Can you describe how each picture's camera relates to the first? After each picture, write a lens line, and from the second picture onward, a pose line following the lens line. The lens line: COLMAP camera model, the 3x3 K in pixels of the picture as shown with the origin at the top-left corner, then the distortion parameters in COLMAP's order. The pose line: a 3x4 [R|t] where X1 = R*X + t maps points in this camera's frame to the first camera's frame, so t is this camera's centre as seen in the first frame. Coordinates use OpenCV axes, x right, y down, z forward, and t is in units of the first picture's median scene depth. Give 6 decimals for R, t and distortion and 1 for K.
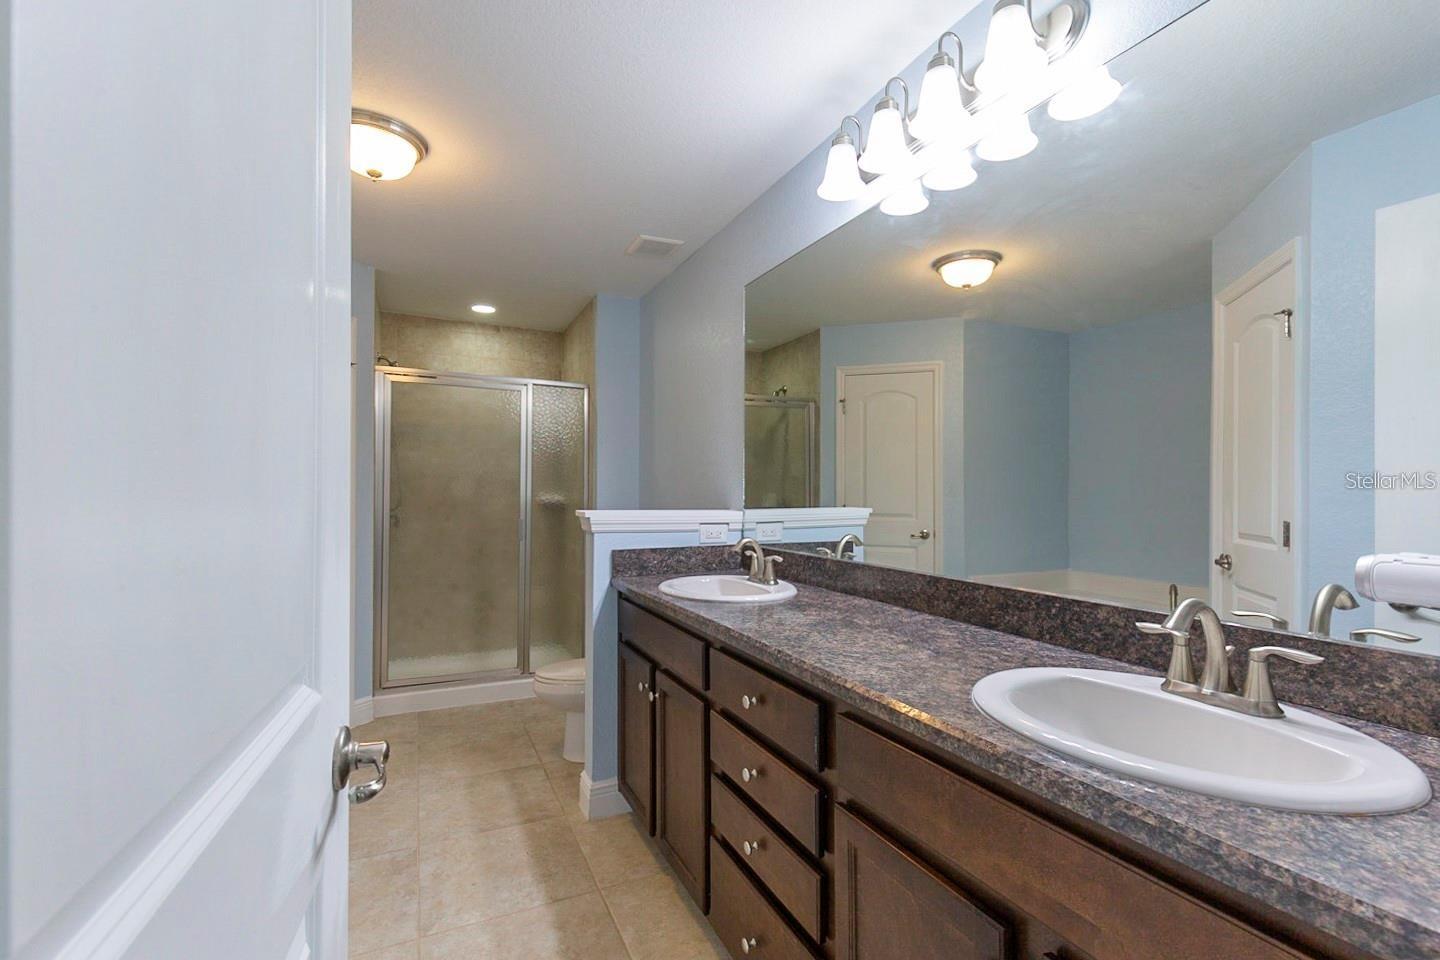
lens RADIAL K [[646.8, 0, 720.2], [0, 646.8, 486.6], [0, 0, 1]] dist [0.016920, -0.010977]
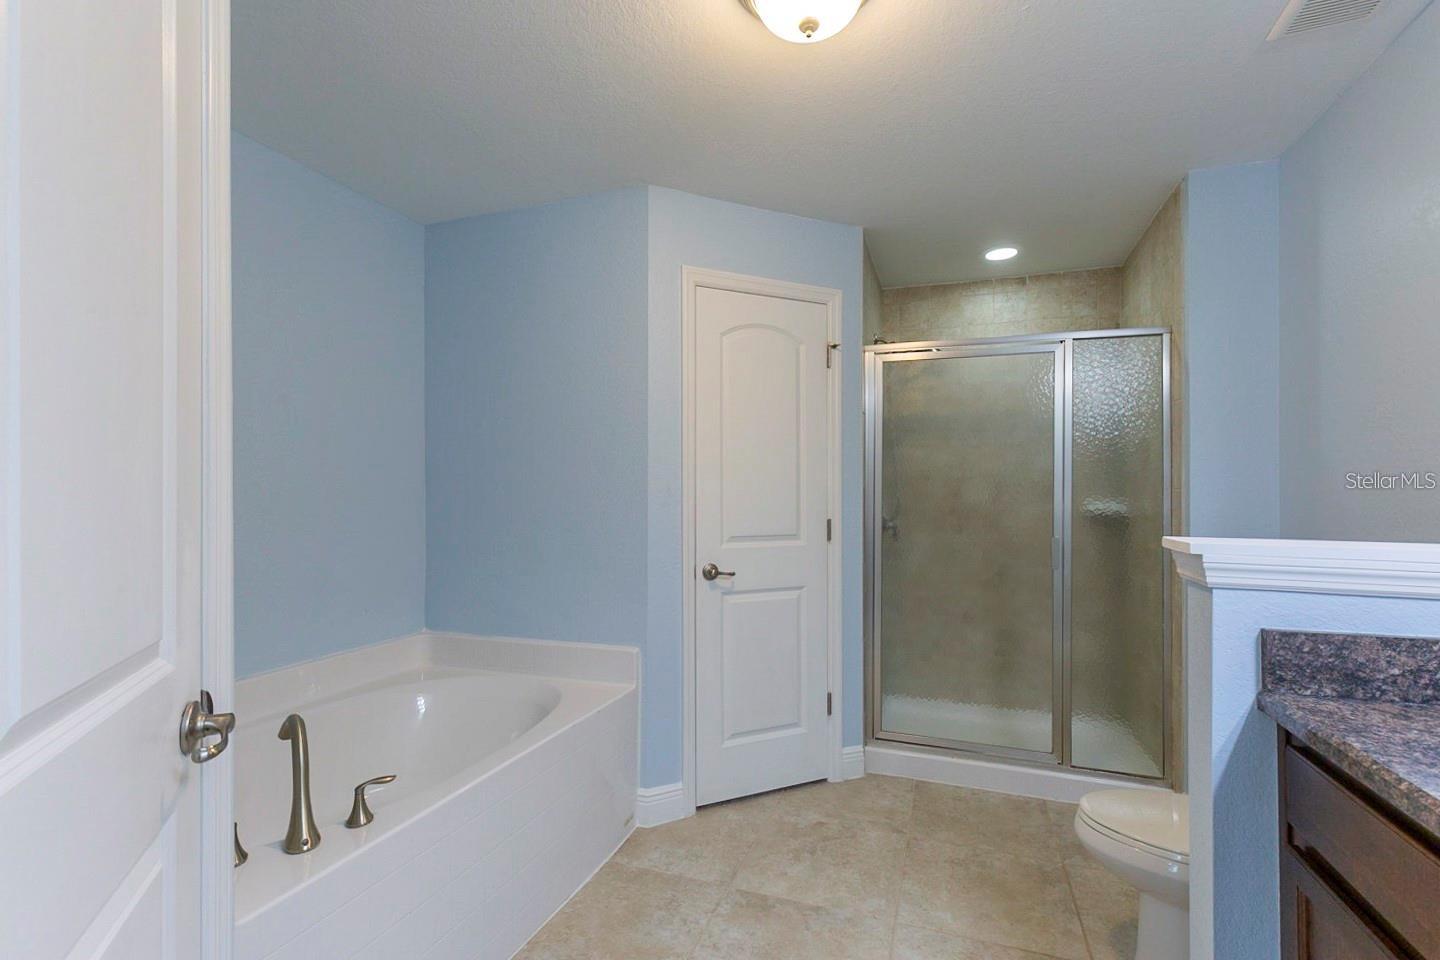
lens RADIAL K [[646.8, 0, 720.2], [0, 646.8, 486.6], [0, 0, 1]] dist [0.016920, -0.010977]
pose [[0.706376, -0.007946, -0.707793, -0.073651], [0.003331, 0.999963, -0.007901, -0.000109], [0.707829, 0.003224, 0.706376, 0.272186]]
